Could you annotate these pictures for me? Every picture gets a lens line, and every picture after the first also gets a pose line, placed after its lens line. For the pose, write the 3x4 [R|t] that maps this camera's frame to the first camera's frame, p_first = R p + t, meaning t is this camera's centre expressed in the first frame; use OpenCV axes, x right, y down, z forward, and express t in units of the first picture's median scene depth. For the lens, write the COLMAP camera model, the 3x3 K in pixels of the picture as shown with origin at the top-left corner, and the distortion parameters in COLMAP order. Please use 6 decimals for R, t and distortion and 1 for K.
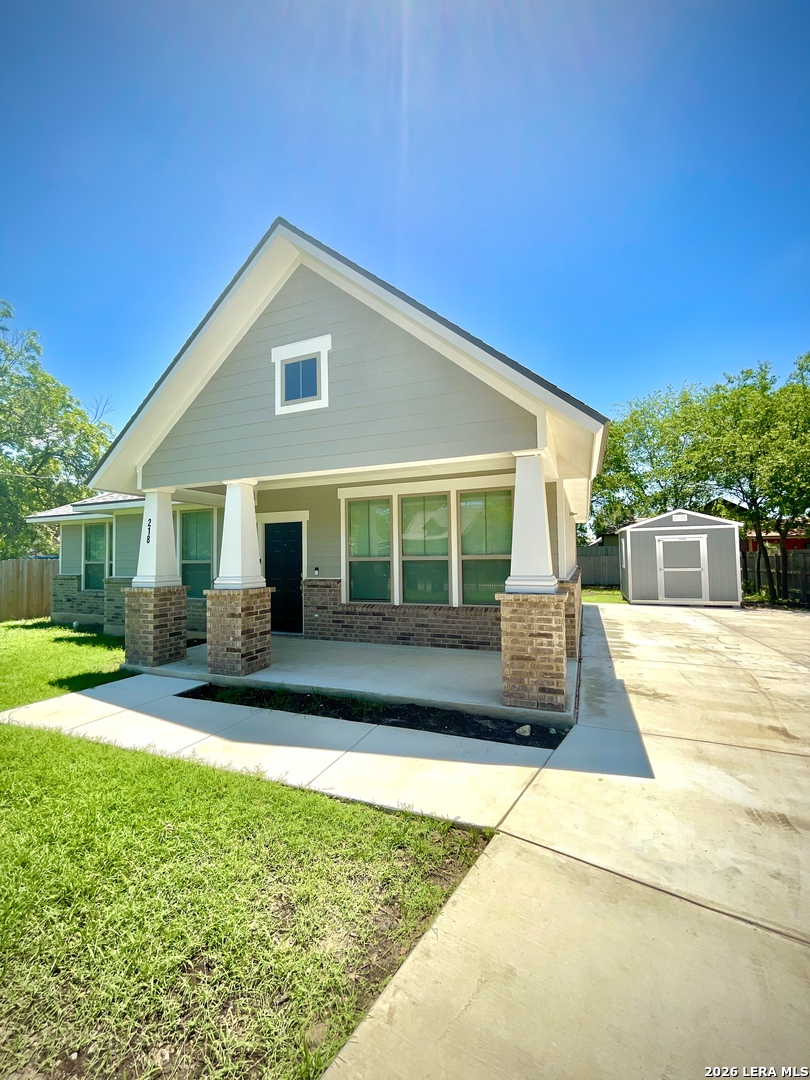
lens RADIAL K [[441.2, 0, 406.1], [0, 441.2, 540.7], [0, 0, 1]] dist [-0.005747, 0.000065]
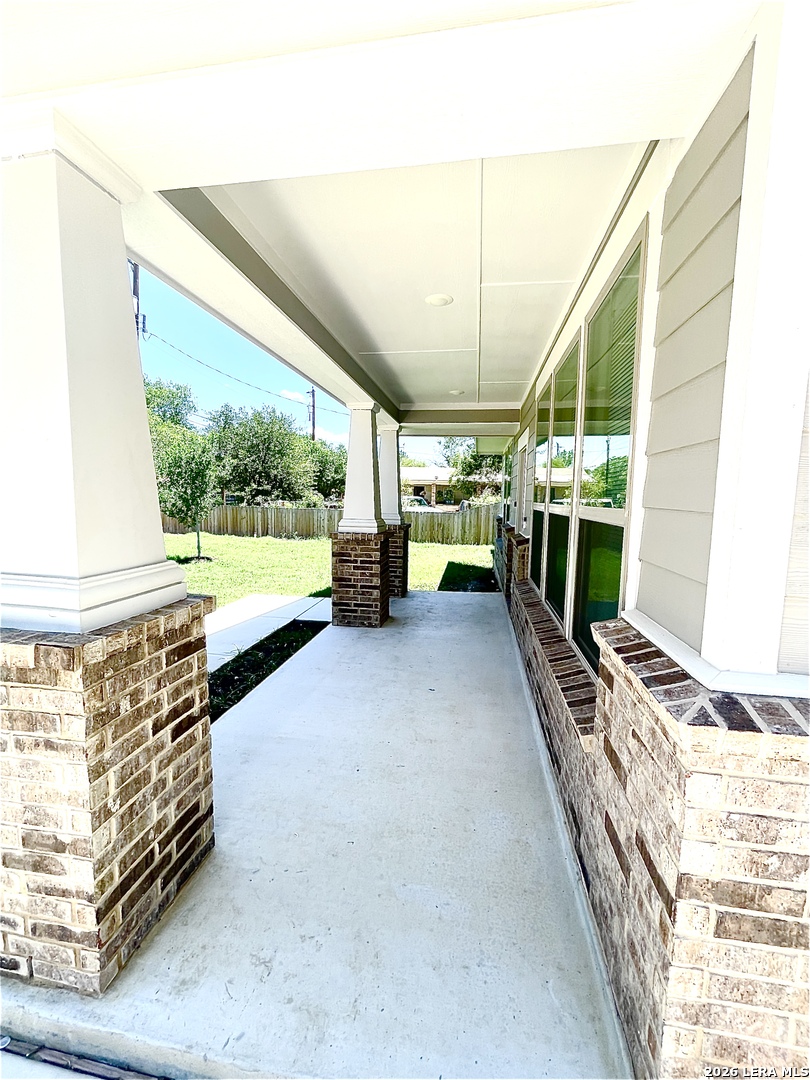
lens RADIAL K [[441.2, 0, 405.3], [0, 441.2, 542.2], [0, 0, 1]] dist [-0.005747, 0.000065]
pose [[0.224597, 0.113122, -0.967863, 0.235485], [0.012559, 0.992820, 0.118954, 0.010924], [0.974371, -0.038872, 0.221564, 0.410600]]
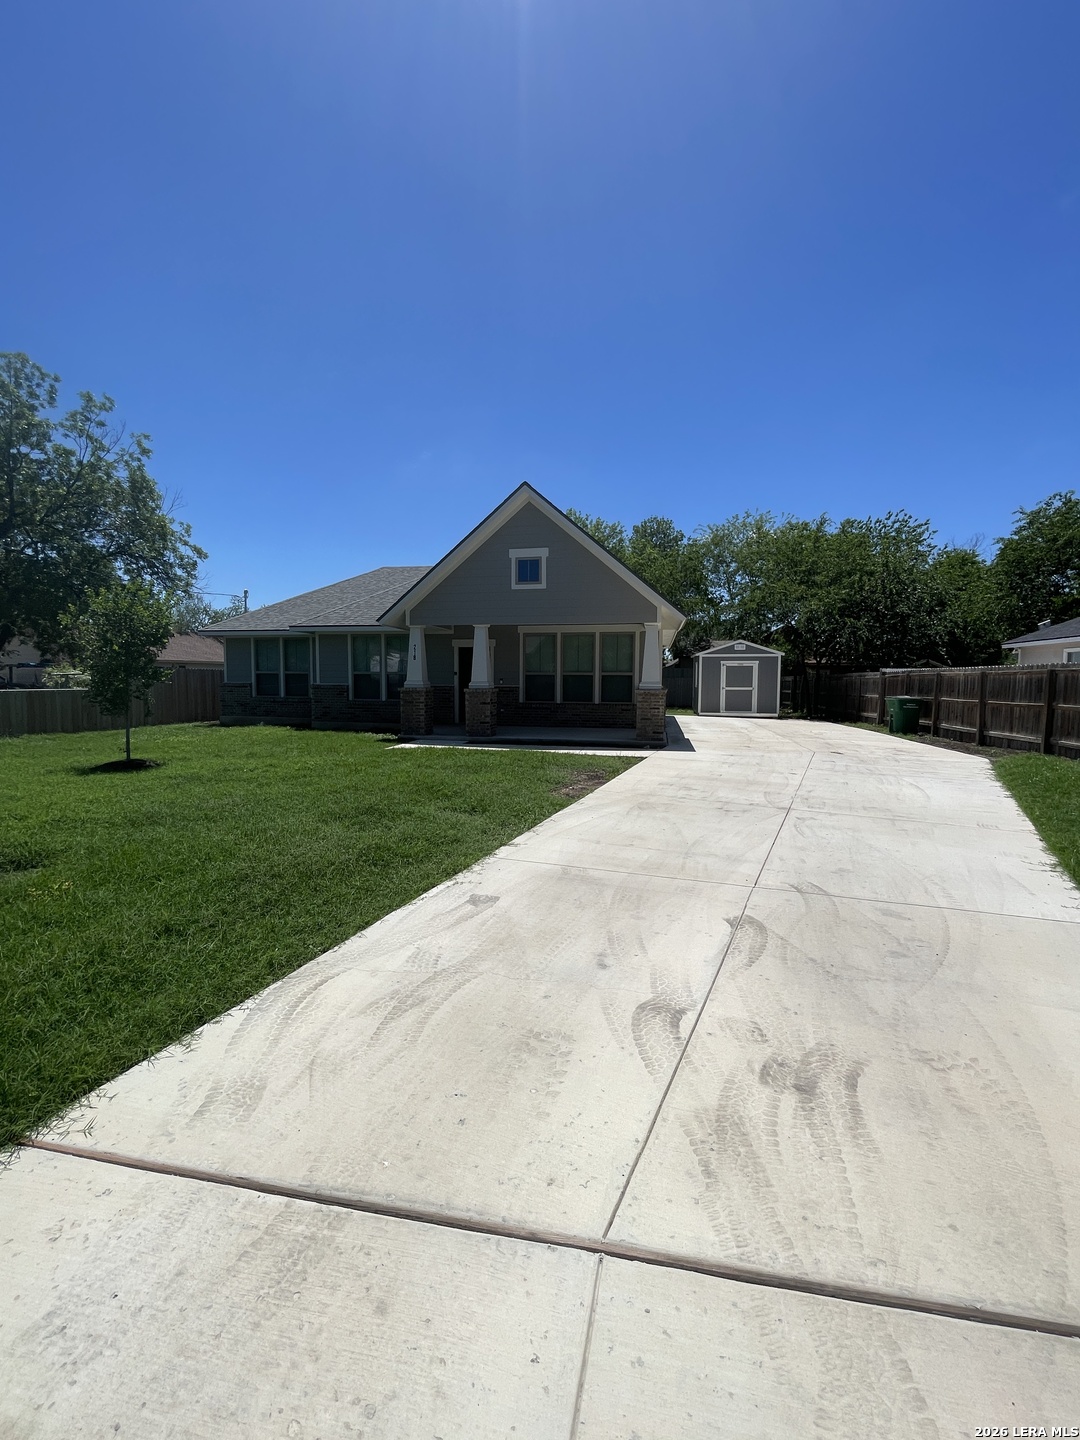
lens RADIAL K [[588.3, 0, 541.1], [0, 588.3, 716.8], [0, 0, 1]] dist [-0.005747, 0.000065]
pose [[0.981132, 0.007361, 0.193198, -0.298036], [-0.027456, 0.994452, 0.101544, -0.010630], [-0.191379, -0.104932, 0.975891, -0.641103]]
